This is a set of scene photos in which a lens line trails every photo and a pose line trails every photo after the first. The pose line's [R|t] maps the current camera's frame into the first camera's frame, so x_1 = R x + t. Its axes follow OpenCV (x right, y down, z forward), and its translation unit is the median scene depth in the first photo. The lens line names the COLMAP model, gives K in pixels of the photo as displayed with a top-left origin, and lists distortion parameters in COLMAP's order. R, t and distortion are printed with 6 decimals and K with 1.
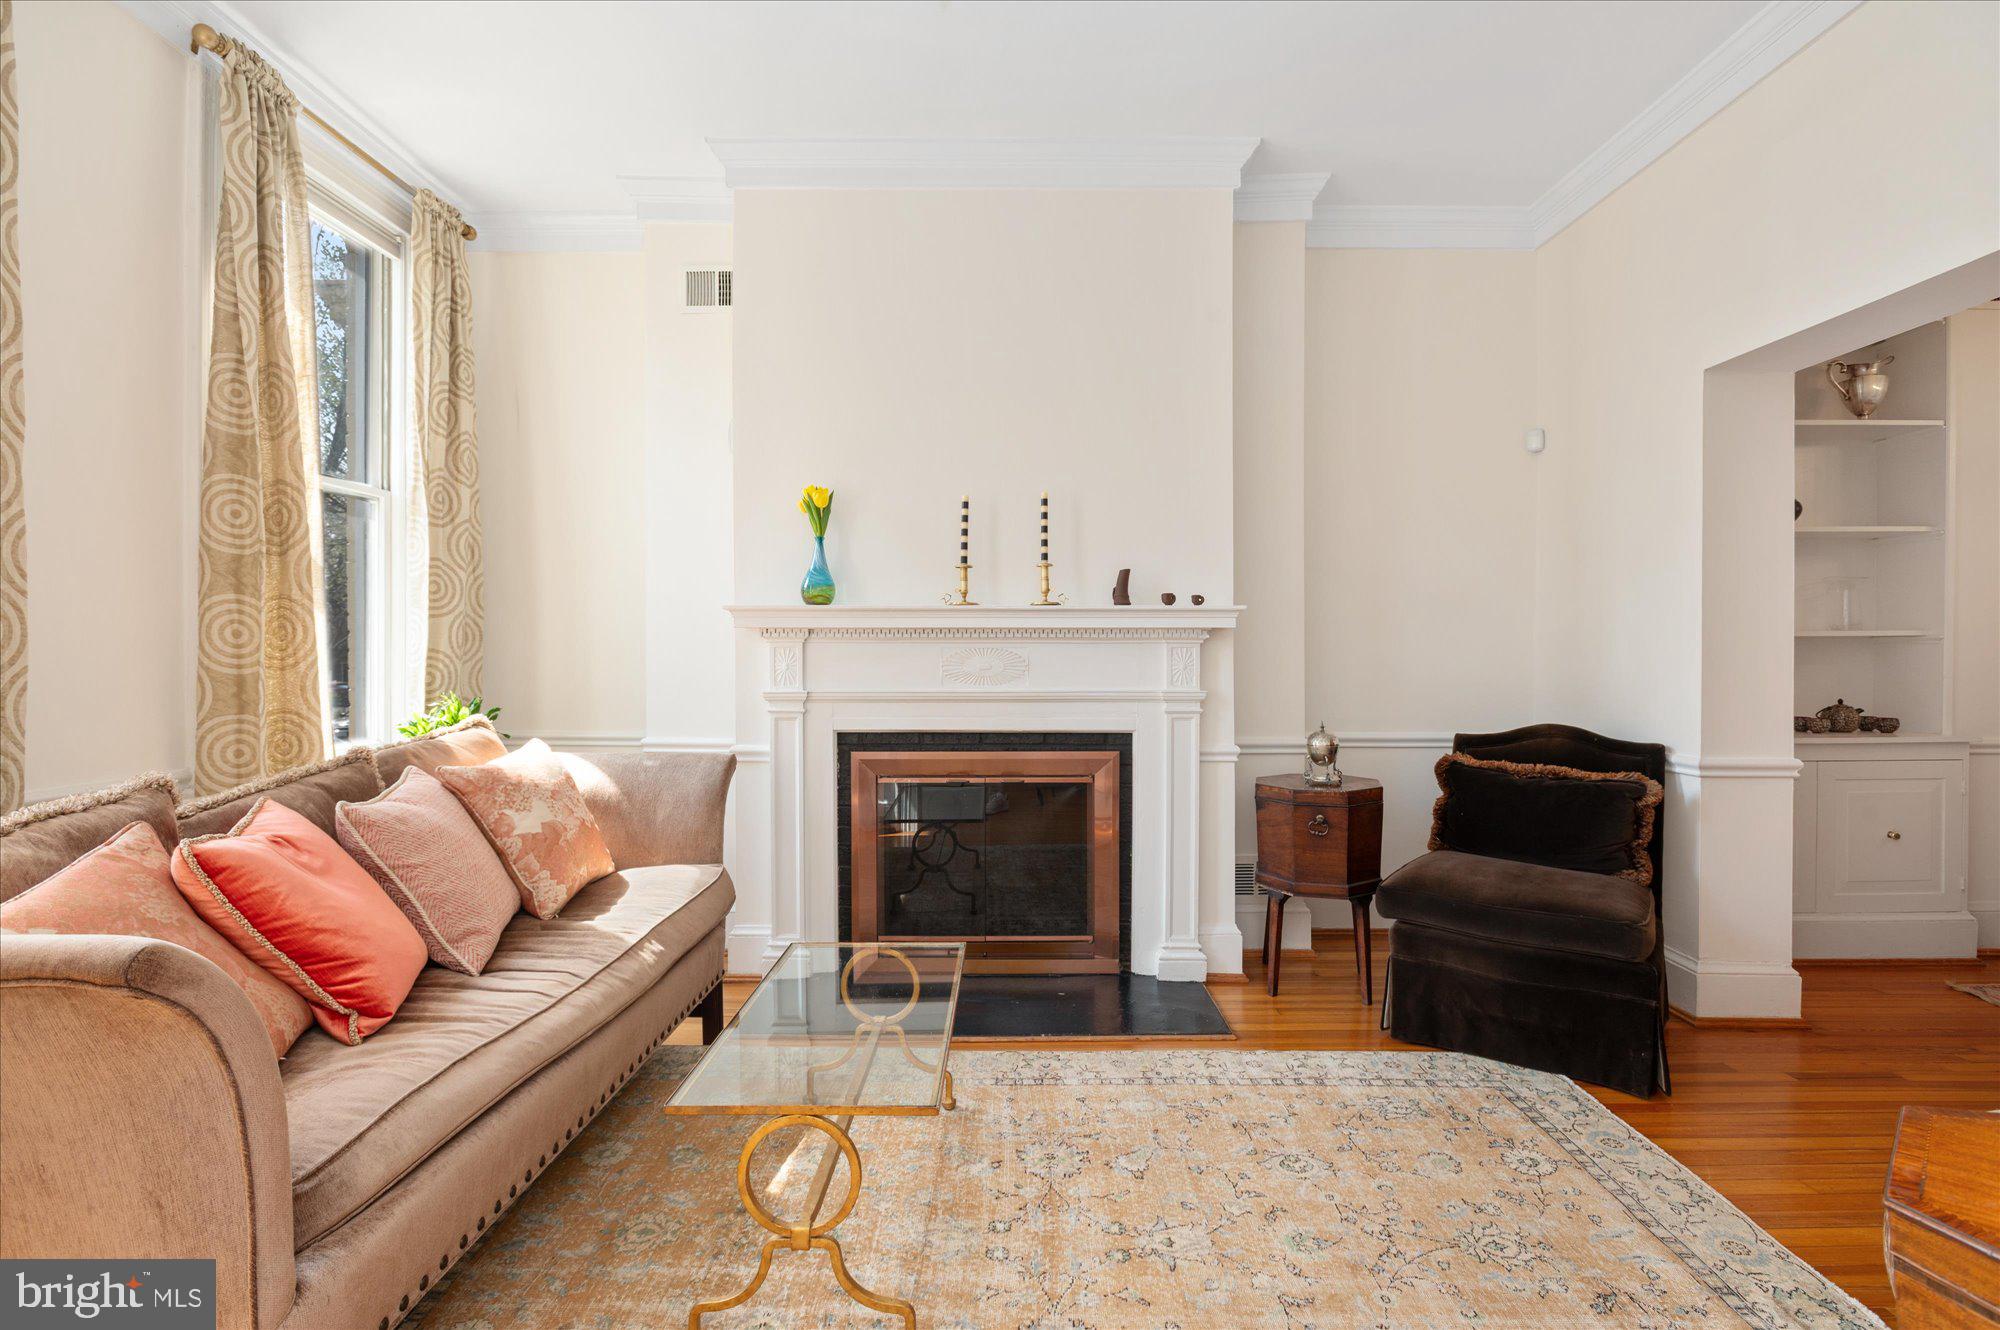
lens RADIAL K [[960.8, 0, 999.0], [0, 960.8, 664.9], [0, 0, 1]] dist [0.018211, -0.001304]
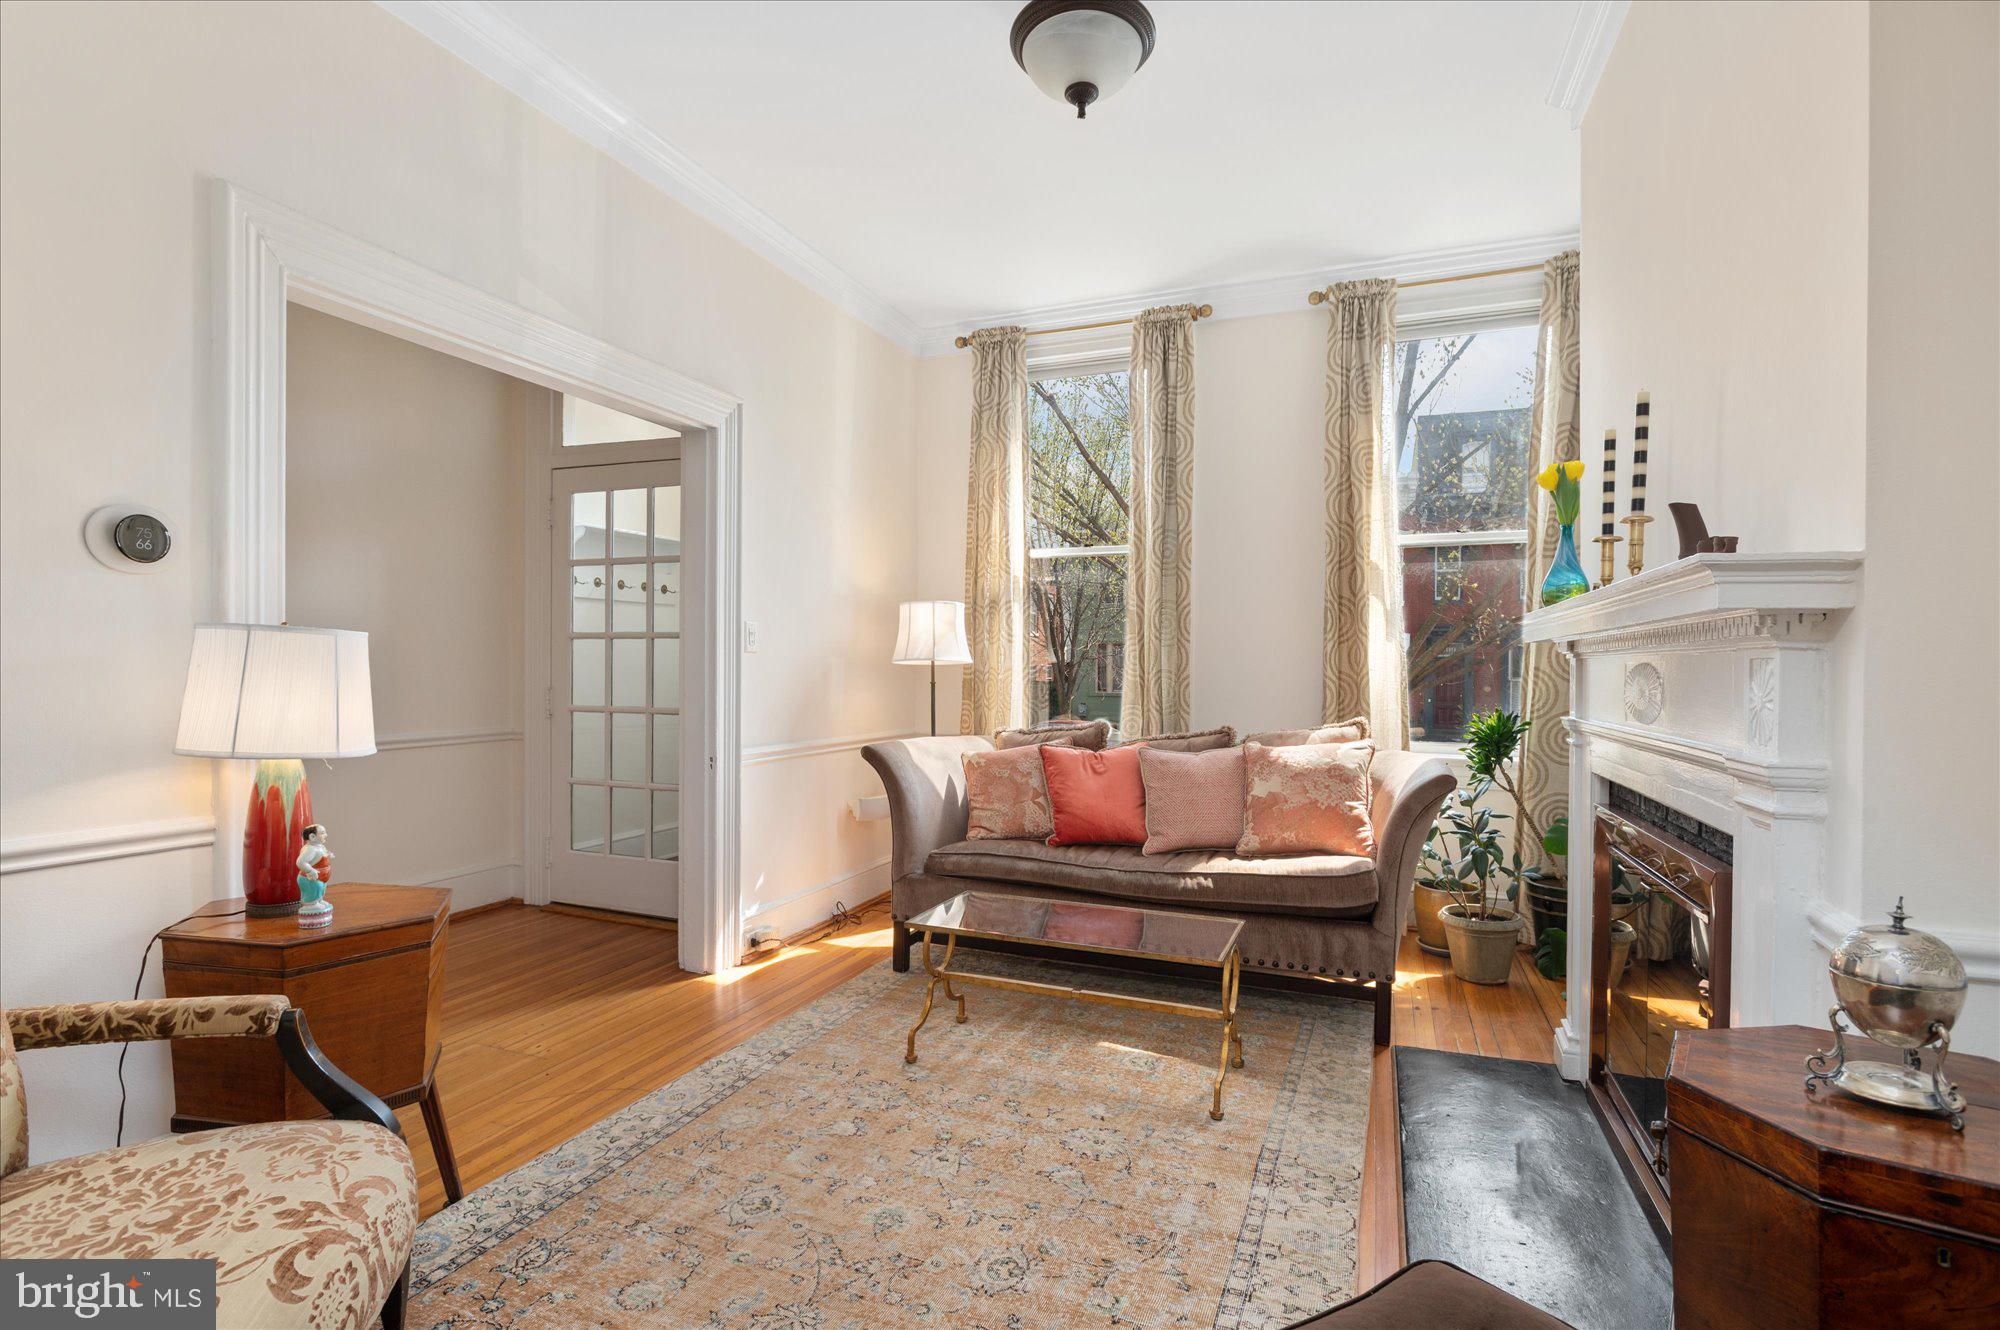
lens RADIAL K [[960.8, 0, 1014.1], [0, 960.8, 669.3], [0, 0, 1]] dist [0.018211, -0.001304]
pose [[-0.354165, -0.010149, -0.935128, 1.118721], [-0.016657, 0.999851, -0.004543, -0.006322], [0.935035, 0.013968, -0.354281, 1.319482]]
